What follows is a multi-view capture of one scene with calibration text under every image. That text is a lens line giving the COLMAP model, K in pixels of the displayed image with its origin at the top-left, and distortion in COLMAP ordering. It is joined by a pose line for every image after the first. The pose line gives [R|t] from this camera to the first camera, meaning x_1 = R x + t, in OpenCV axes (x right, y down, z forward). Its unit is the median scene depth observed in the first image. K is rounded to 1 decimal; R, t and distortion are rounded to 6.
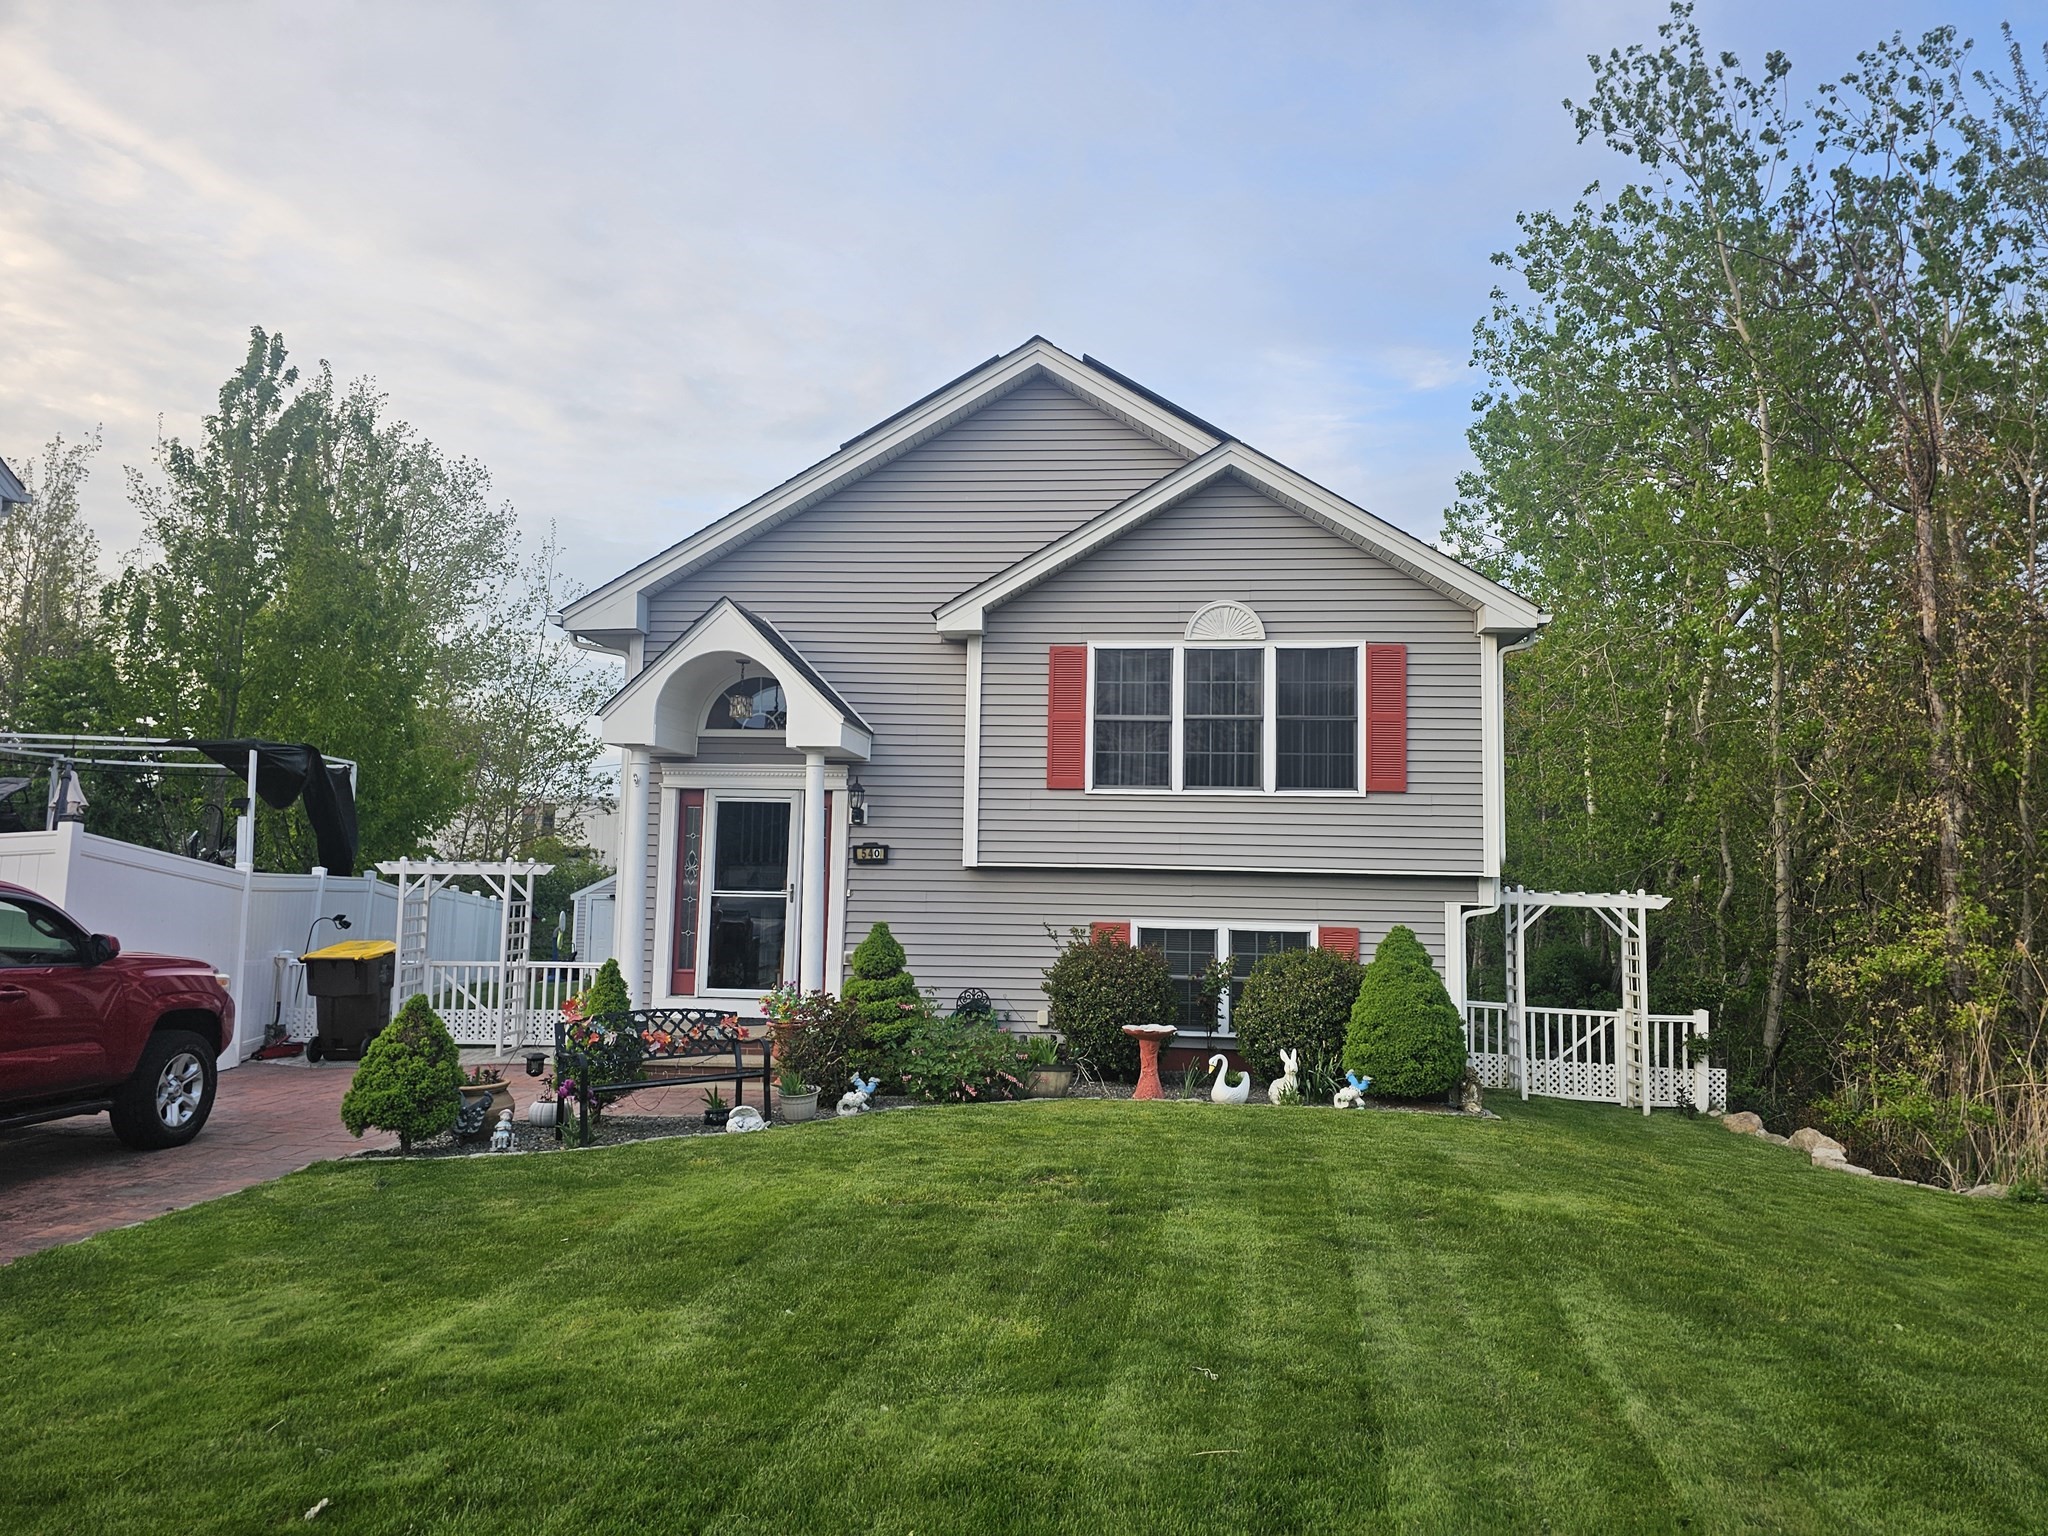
lens RADIAL K [[1386.8, 0, 1027.9], [0, 1386.8, 766.1], [0, 0, 1]] dist [0.010363, -0.017442]
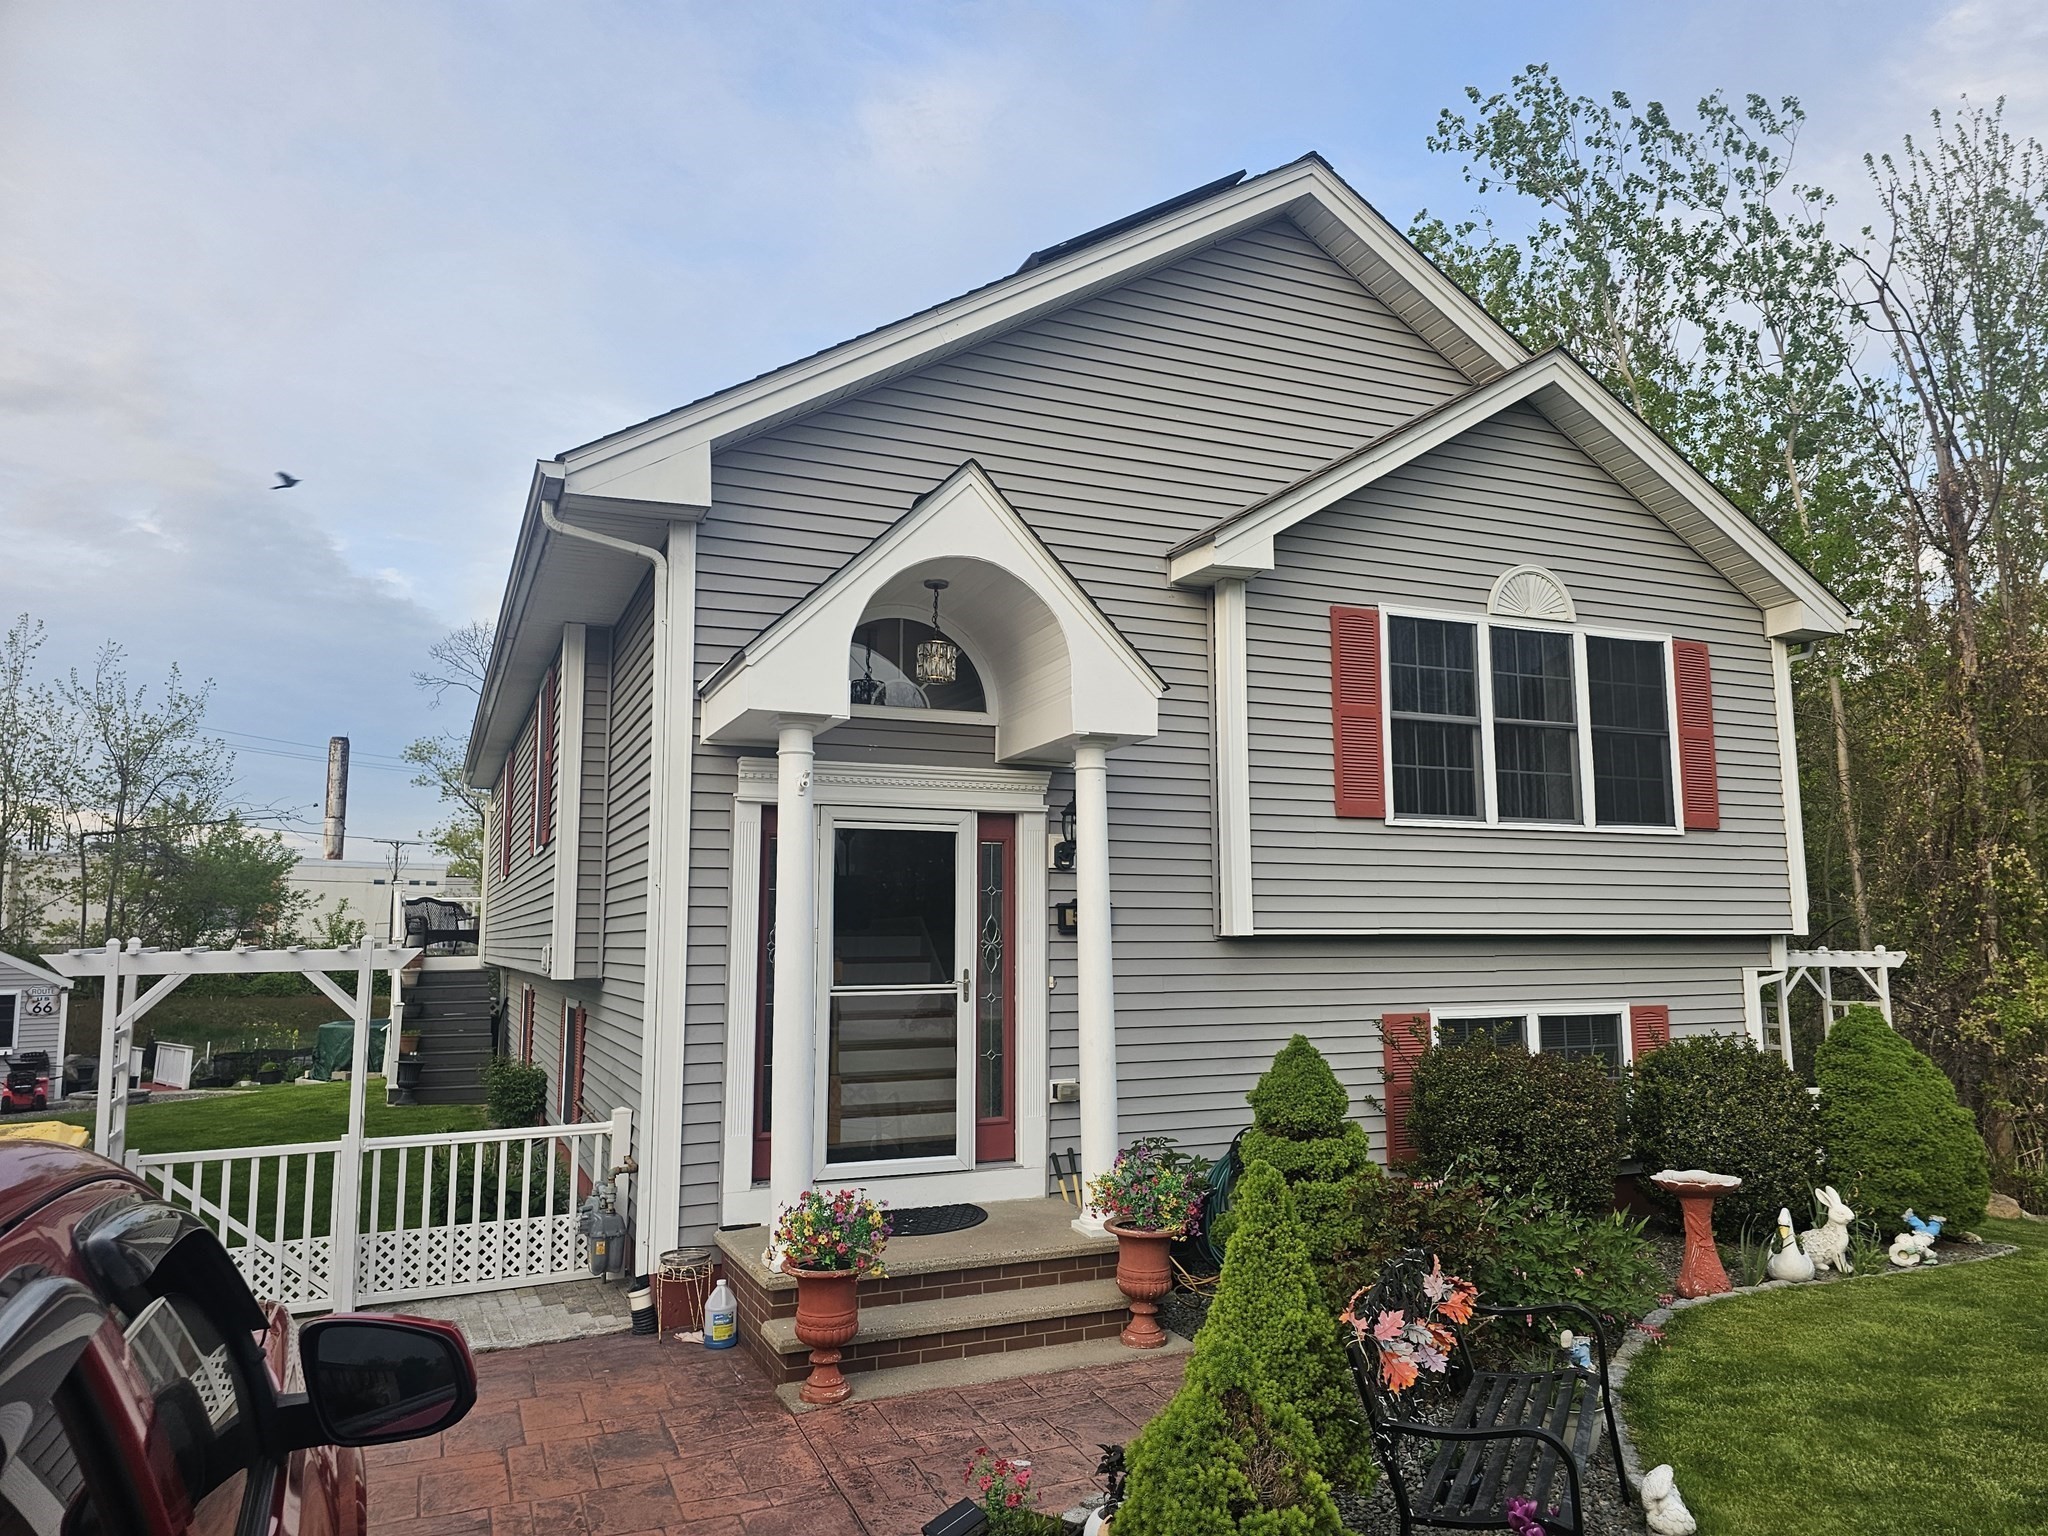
lens RADIAL K [[1386.8, 0, 1025.5], [0, 1386.8, 770.6], [0, 0, 1]] dist [0.010363, -0.017442]
pose [[0.879607, 0.035084, 0.474406, -0.438350], [-0.018975, 0.999071, -0.038702, 0.022850], [-0.475323, 0.025041, 0.879455, 0.482261]]
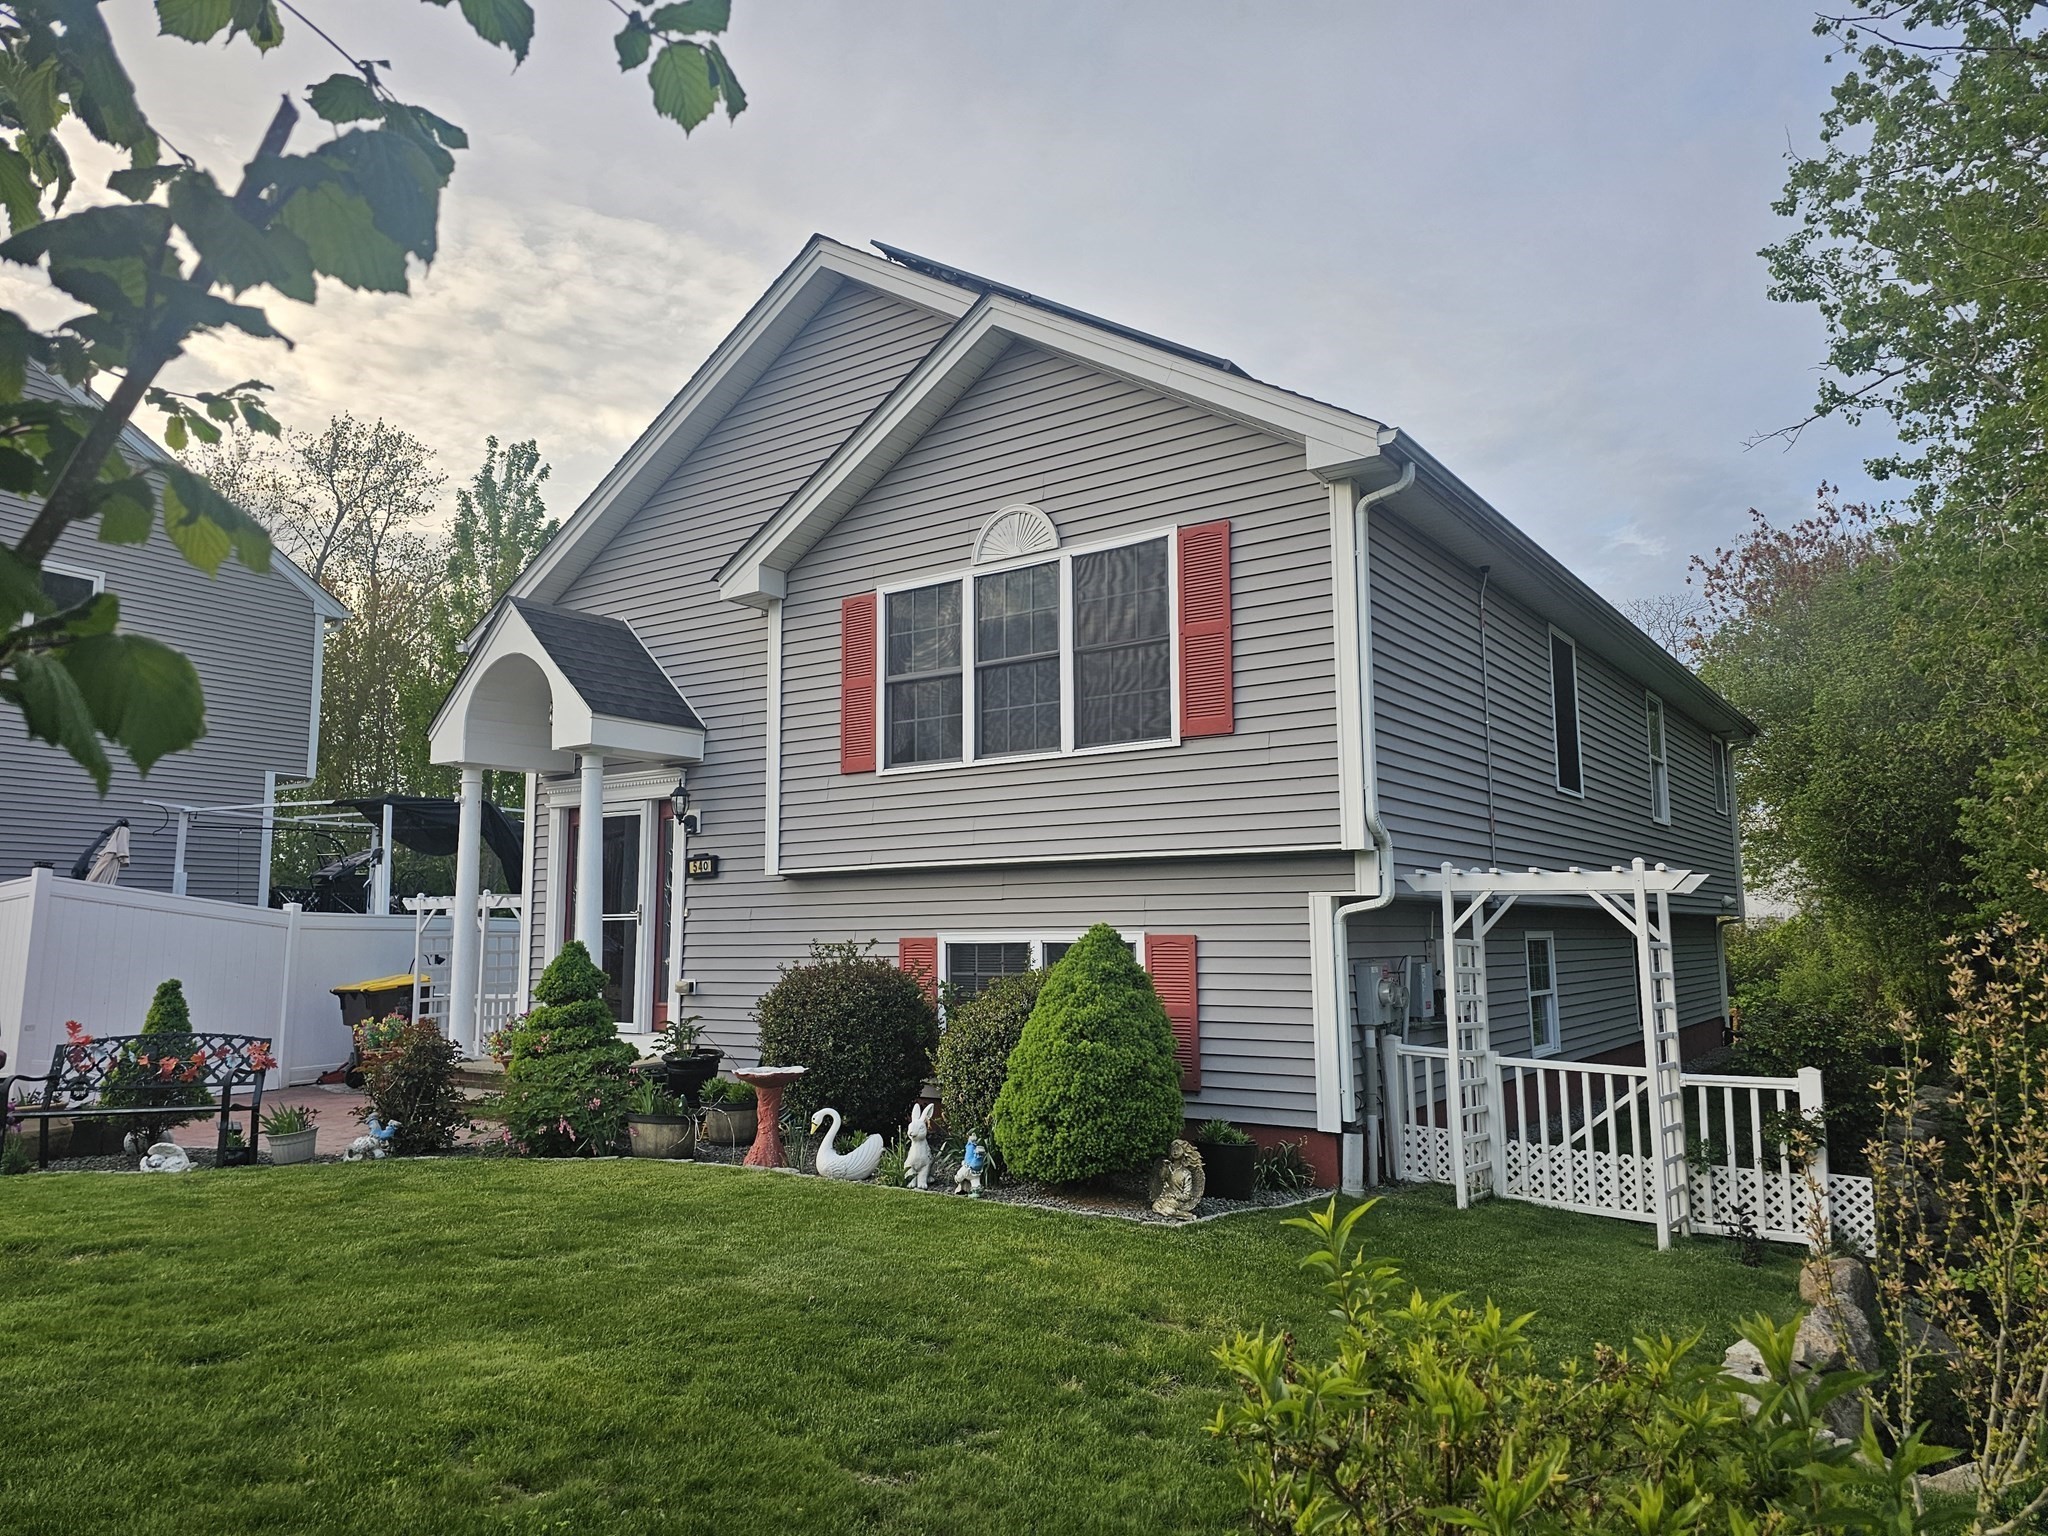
lens RADIAL K [[1386.8, 0, 1012.7], [0, 1386.8, 753.8], [0, 0, 1]] dist [0.010363, -0.017442]
pose [[0.861504, -0.091251, -0.499483, 0.505803], [0.065683, 0.995481, -0.068575, 0.066662], [0.503484, 0.026270, 0.863605, 0.351691]]
